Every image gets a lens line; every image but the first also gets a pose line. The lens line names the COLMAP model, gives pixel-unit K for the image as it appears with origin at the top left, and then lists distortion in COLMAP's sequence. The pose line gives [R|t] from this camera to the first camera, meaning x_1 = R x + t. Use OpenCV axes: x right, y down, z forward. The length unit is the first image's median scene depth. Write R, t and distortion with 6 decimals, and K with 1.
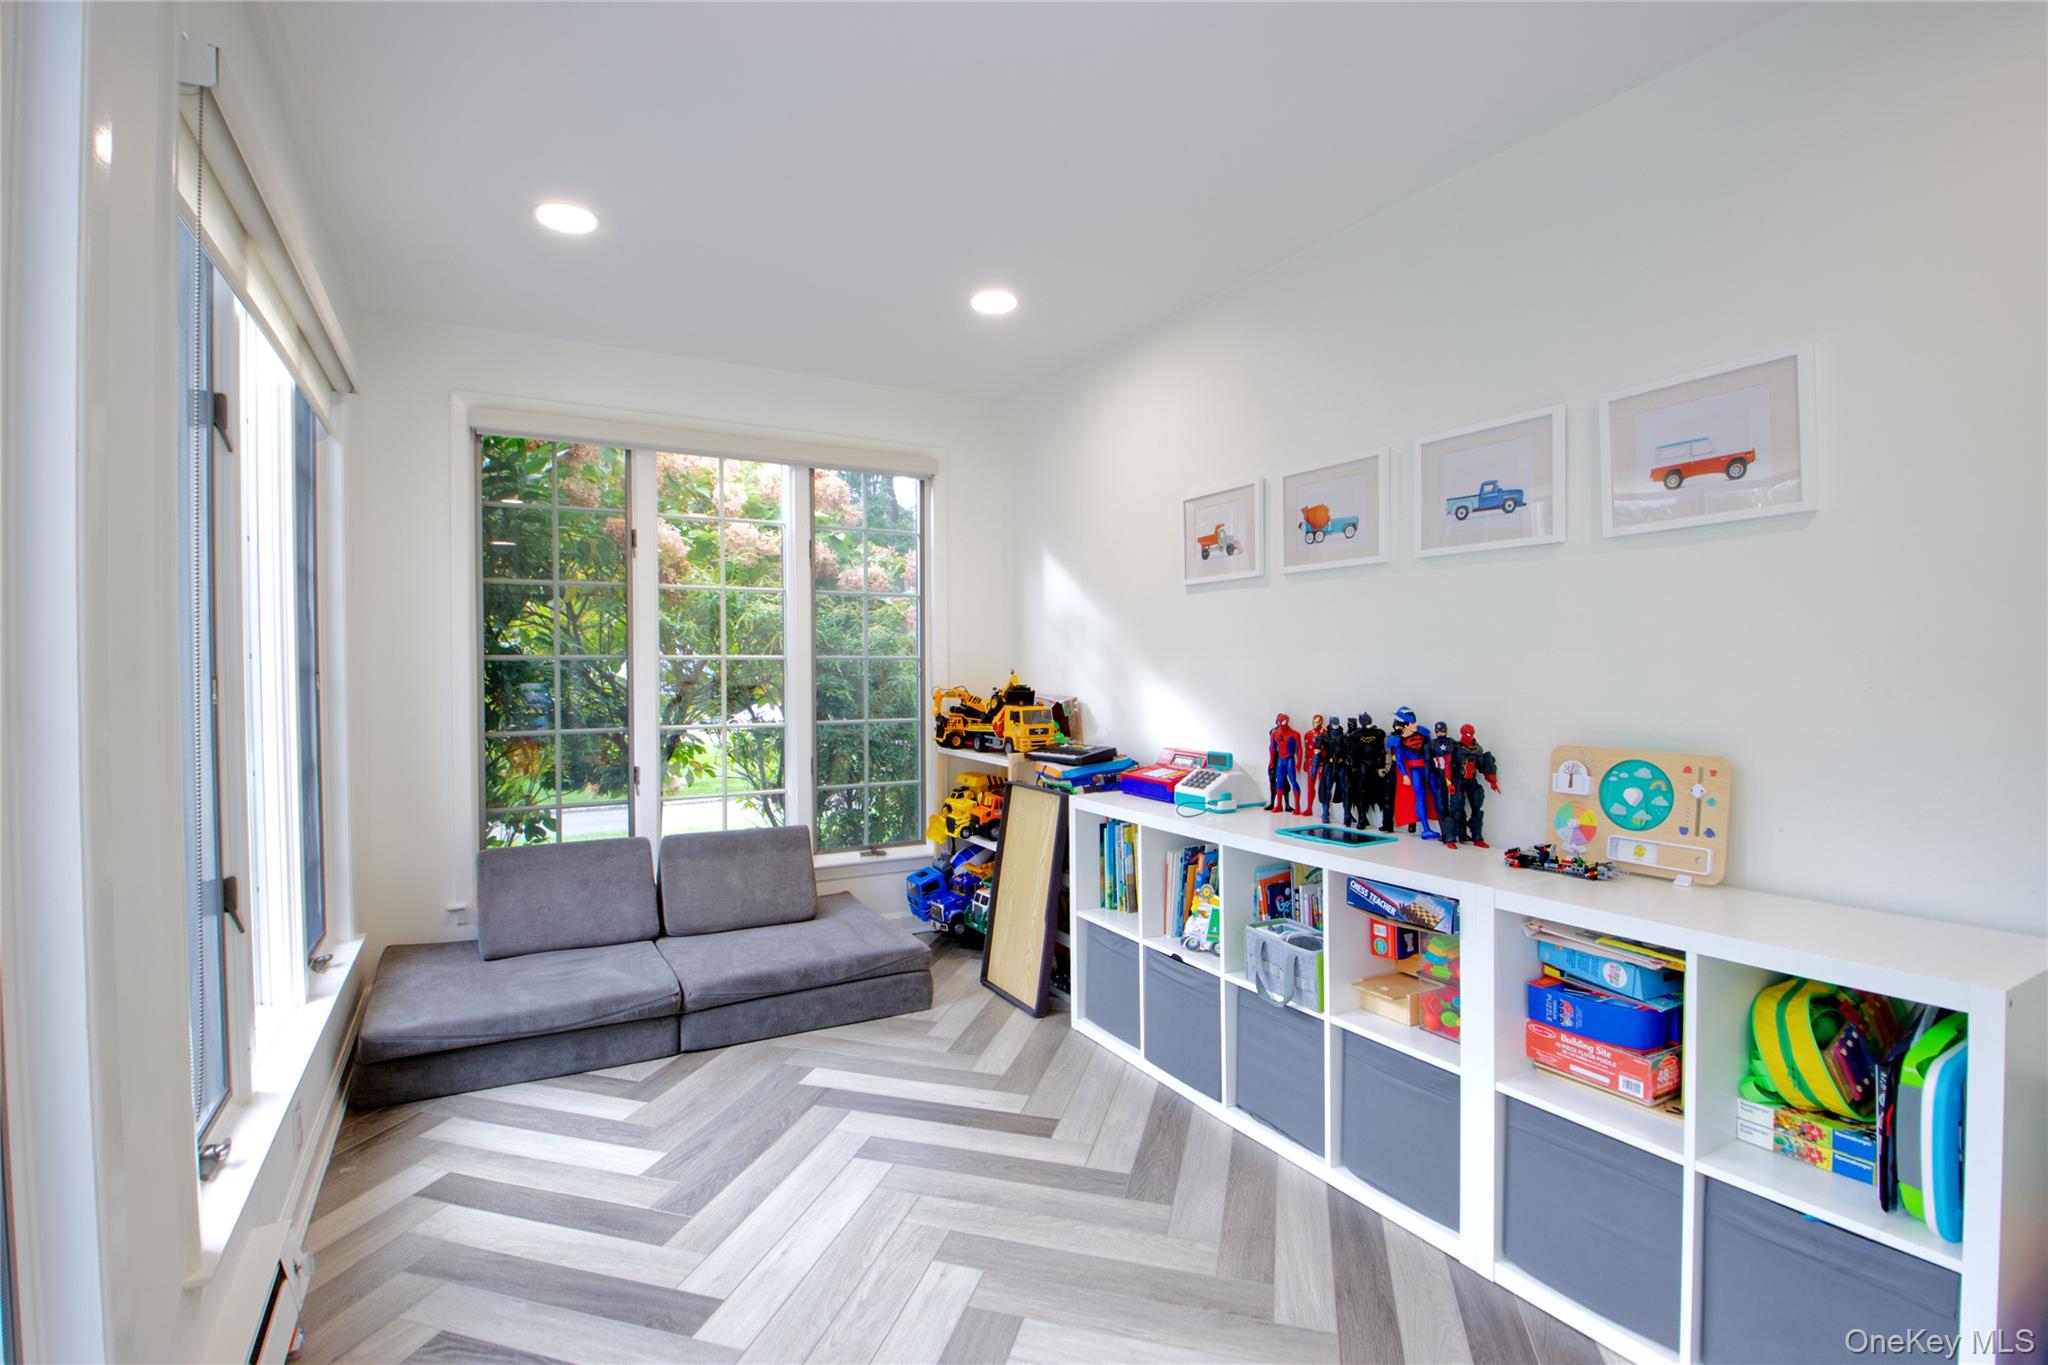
lens RADIAL K [[970.6, 0, 980.8], [0, 970.6, 675.7], [0, 0, 1]] dist [-0.001744, -0.000549]
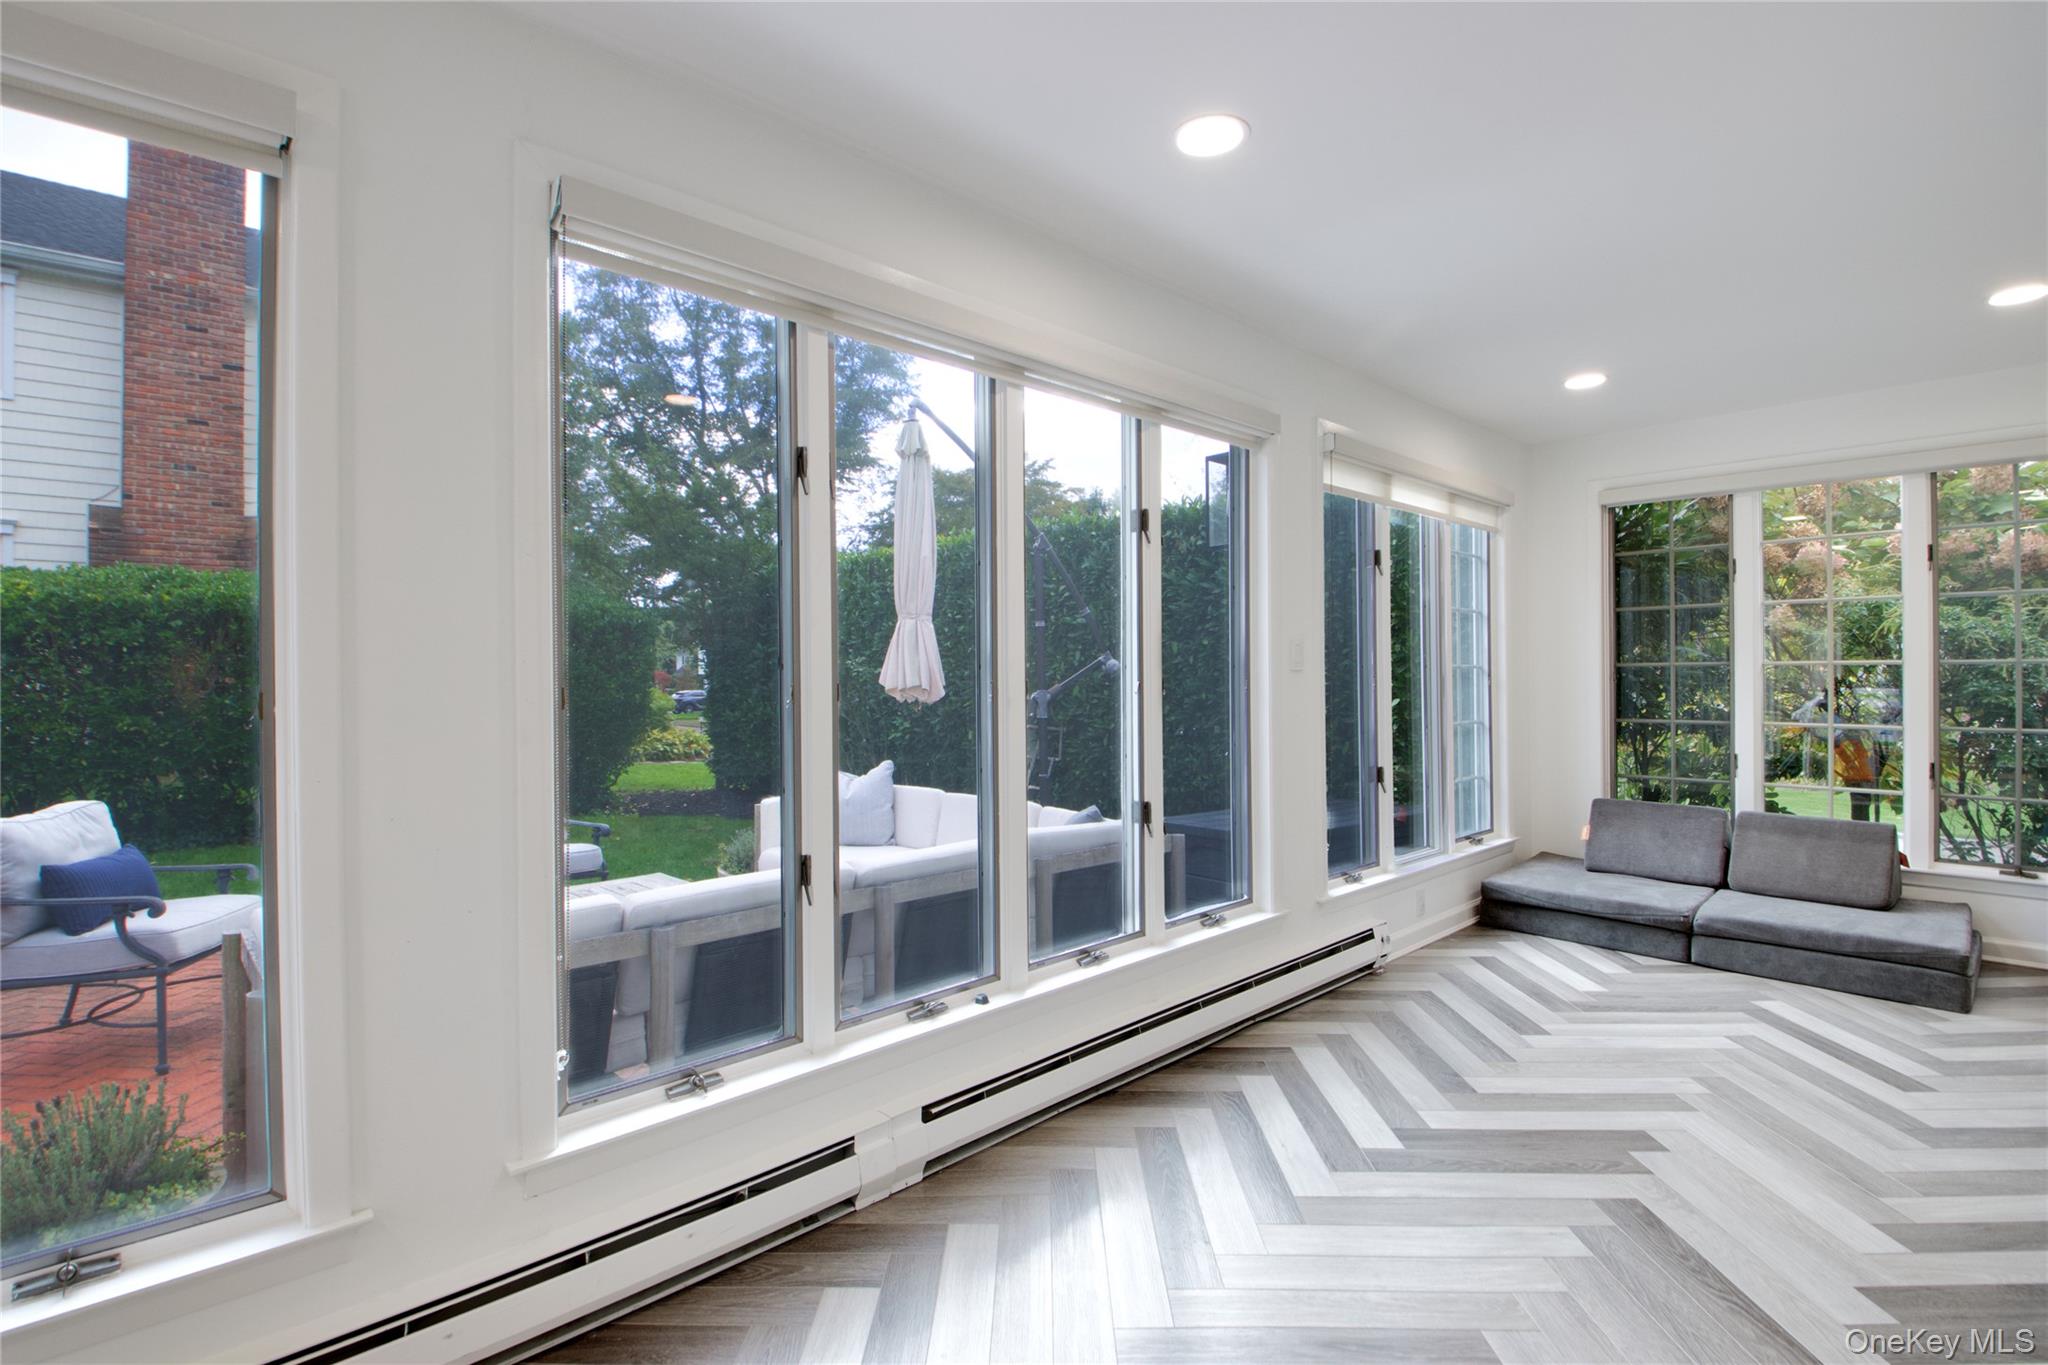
lens RADIAL K [[959.2, 0, 1014.1], [0, 959.2, 674.5], [0, 0, 1]] dist [-0.001216, -0.000846]
pose [[0.276571, 0.016706, -0.960848, 0.736871], [-0.013328, 0.999819, 0.013547, -0.014373], [0.960901, 0.009059, 0.276744, -0.280080]]
